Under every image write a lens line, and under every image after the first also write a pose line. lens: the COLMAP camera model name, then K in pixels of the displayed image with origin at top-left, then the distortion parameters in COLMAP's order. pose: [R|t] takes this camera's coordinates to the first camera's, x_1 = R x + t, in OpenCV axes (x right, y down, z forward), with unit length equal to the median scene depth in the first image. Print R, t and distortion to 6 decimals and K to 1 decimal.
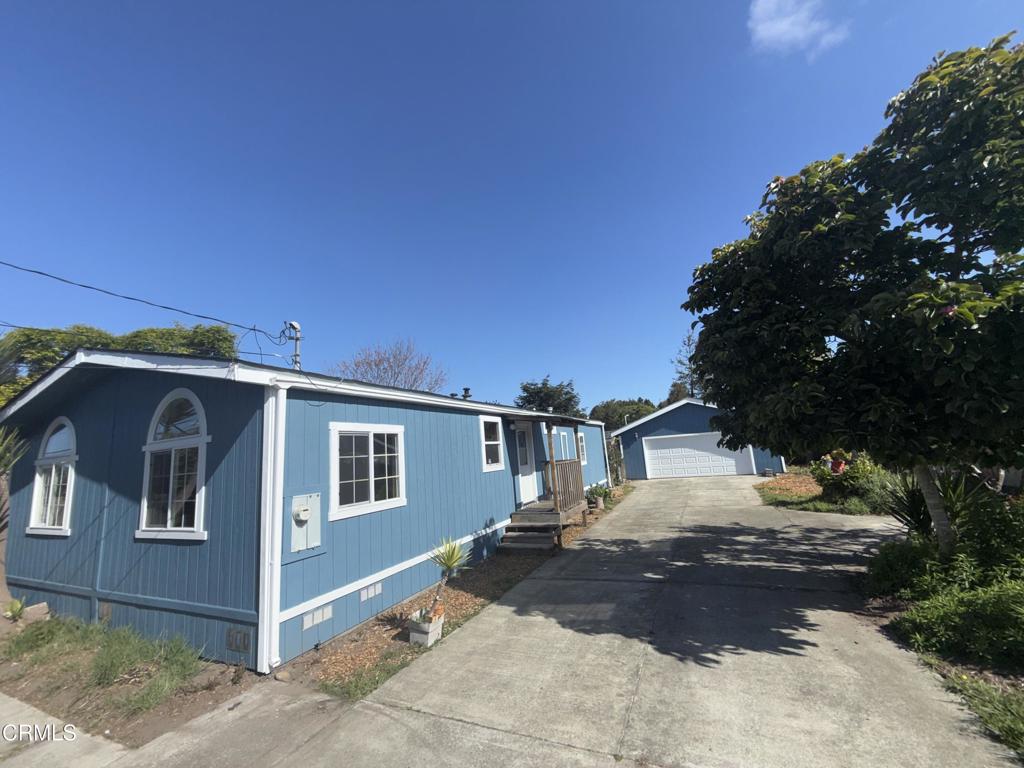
lens RADIAL K [[405.4, 0, 509.8], [0, 405.4, 382.9], [0, 0, 1]] dist [-0.003644, 0.000977]
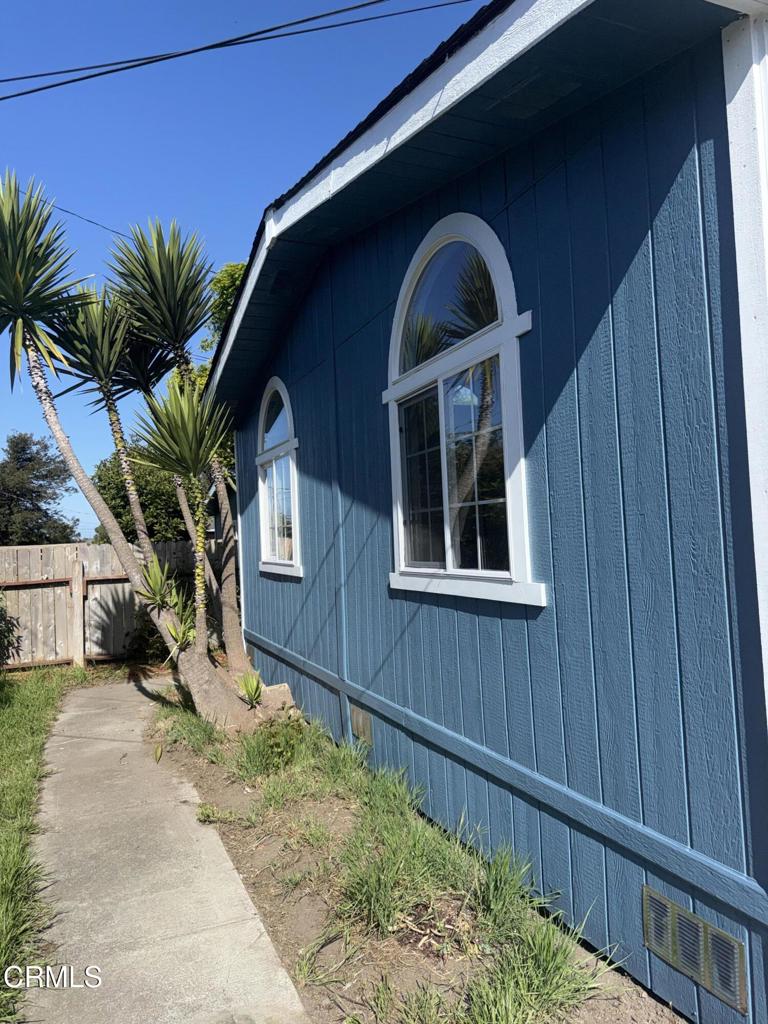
lens RADIAL K [[717.4, 0, 376.8], [0, 717.4, 513.7], [0, 0, 1]] dist [0.039382, -0.009485]
pose [[0.736116, 0.020048, -0.676559, -0.362034], [0.105066, 0.984061, 0.143476, 0.168830], [0.668651, -0.176698, 0.722276, 0.387749]]
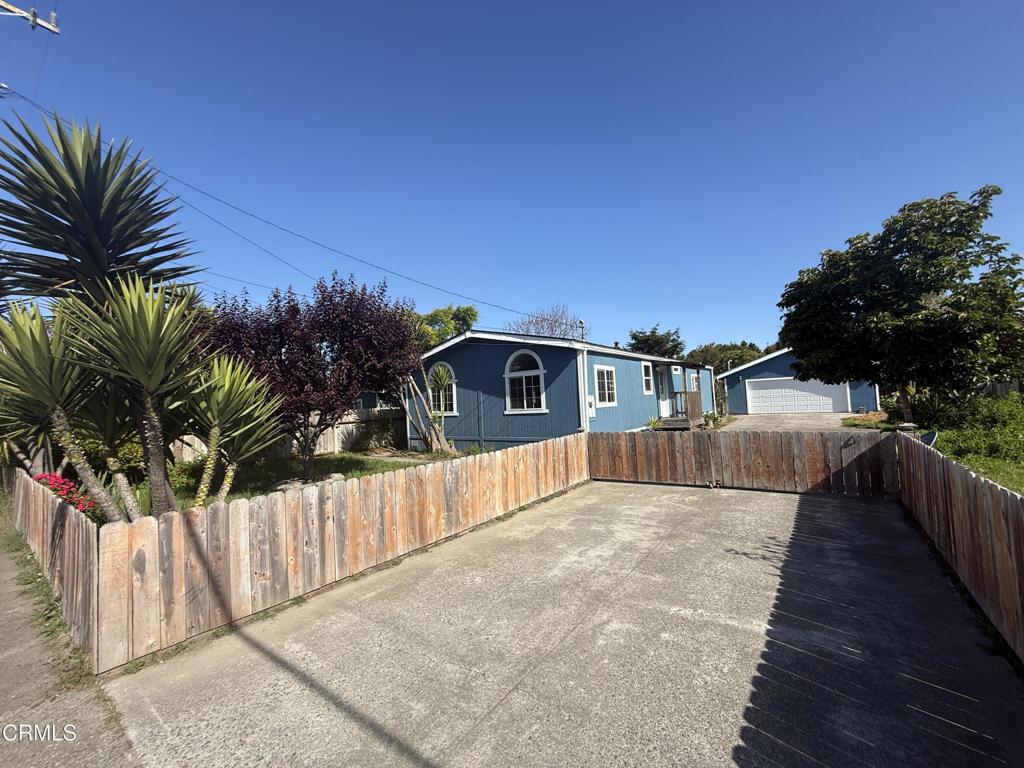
lens RADIAL K [[405.4, 0, 511.4], [0, 405.4, 382.5], [0, 0, 1]] dist [-0.003644, 0.000977]
pose [[0.978511, 0.016602, -0.205525, -0.389393], [0.011646, 0.990712, 0.135477, -0.100118], [0.205866, -0.134960, 0.969229, -1.123477]]
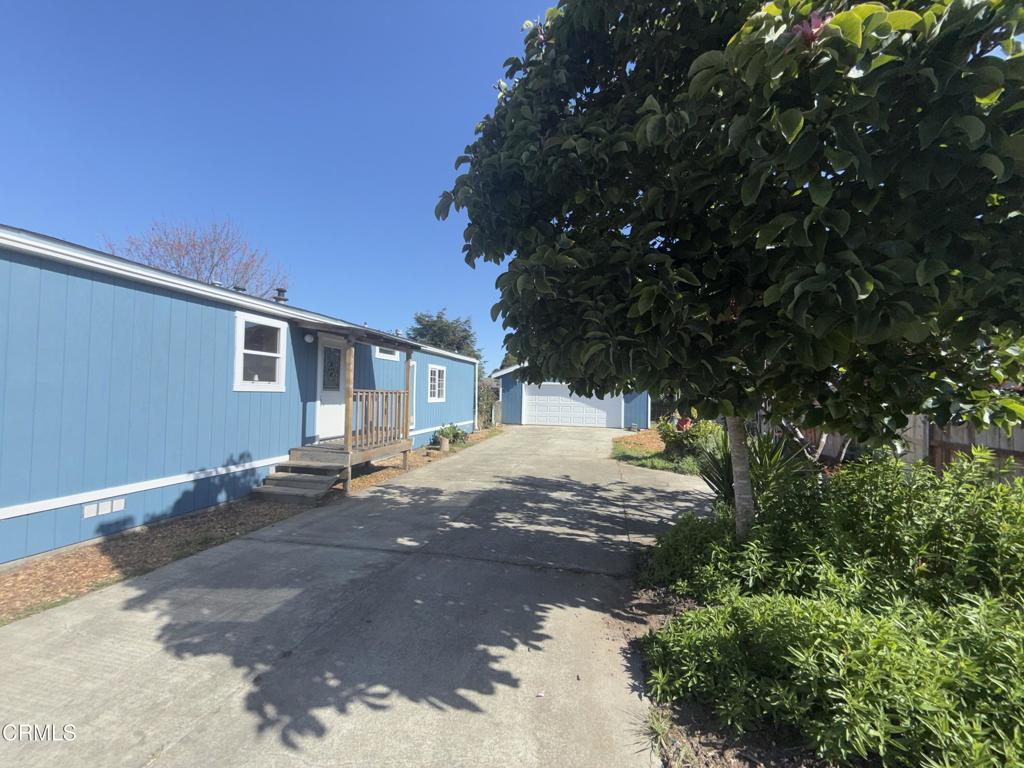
lens RADIAL K [[405.4, 0, 509.7], [0, 405.4, 383.1], [0, 0, 1]] dist [-0.003644, 0.000977]
pose [[0.973001, 0.099708, 0.208153, 0.386884], [-0.127742, 0.983788, 0.125873, 0.082445], [-0.192228, -0.149064, 0.969963, 0.319469]]
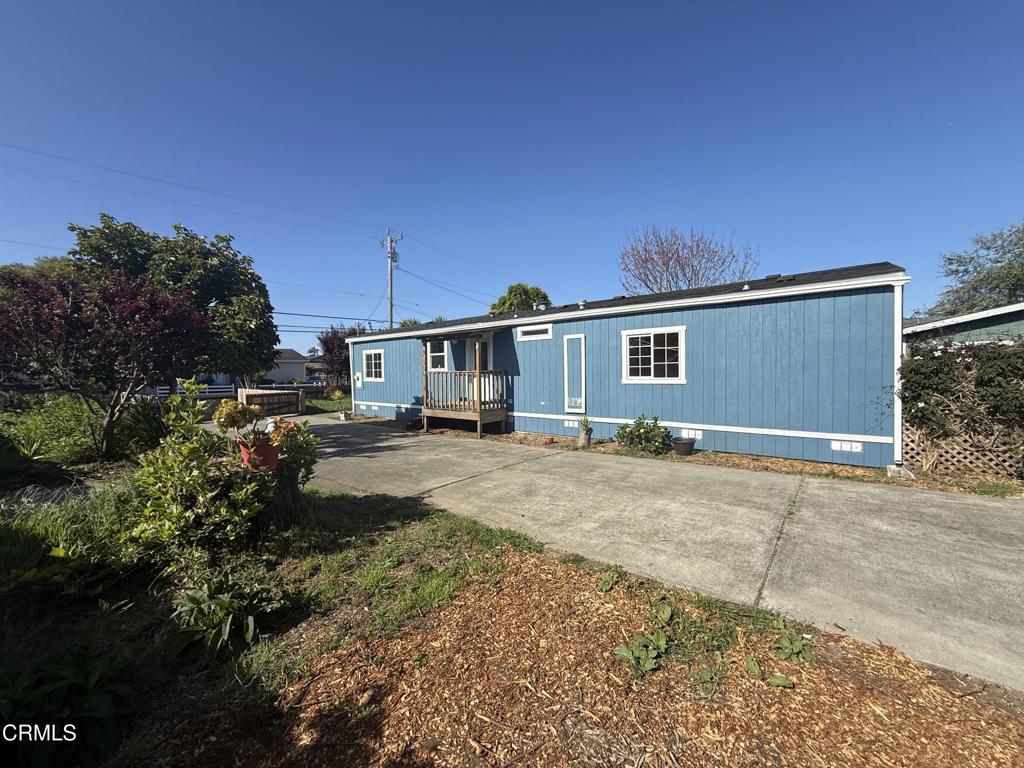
lens RADIAL K [[405.4, 0, 509.3], [0, 405.4, 381.2], [0, 0, 1]] dist [-0.003644, 0.000977]
pose [[-0.234330, 0.113407, -0.965520, 2.108102], [0.204076, 0.976781, 0.065201, 0.318328], [0.950496, -0.181761, -0.252032, 2.545597]]
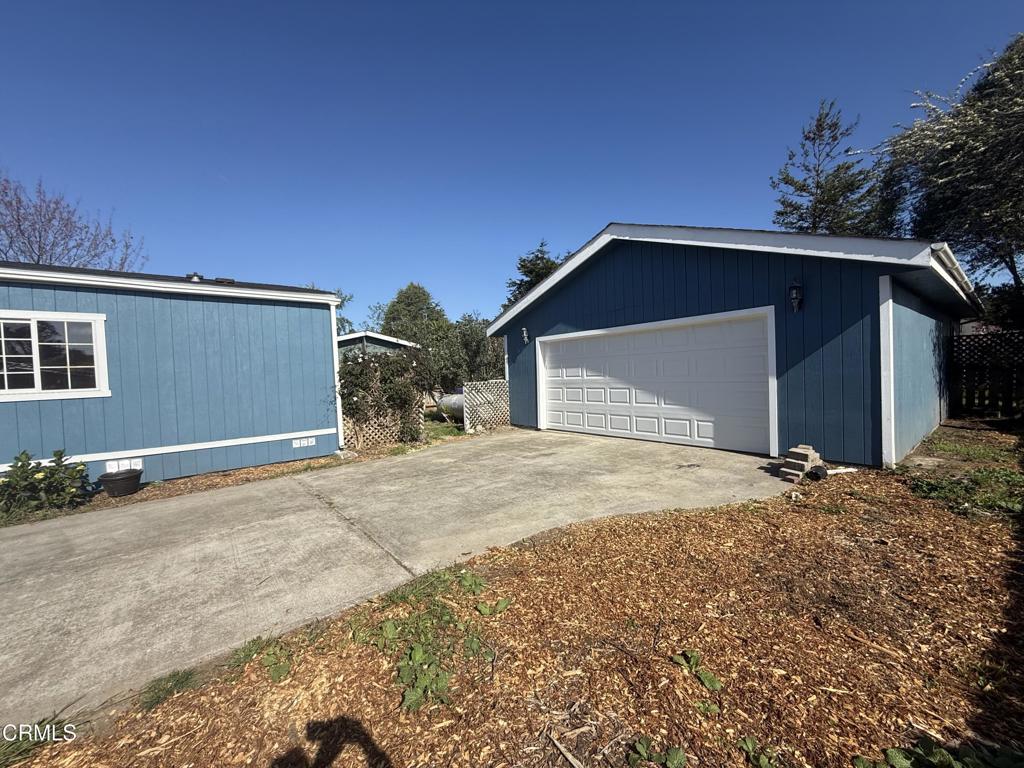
lens RADIAL K [[405.4, 0, 511.0], [0, 405.4, 381.5], [0, 0, 1]] dist [-0.003644, 0.000977]
pose [[0.902344, 0.056991, -0.427232, 1.817987], [0.039292, 0.976216, 0.213210, 0.343760], [0.429221, -0.209175, 0.878644, 2.213752]]
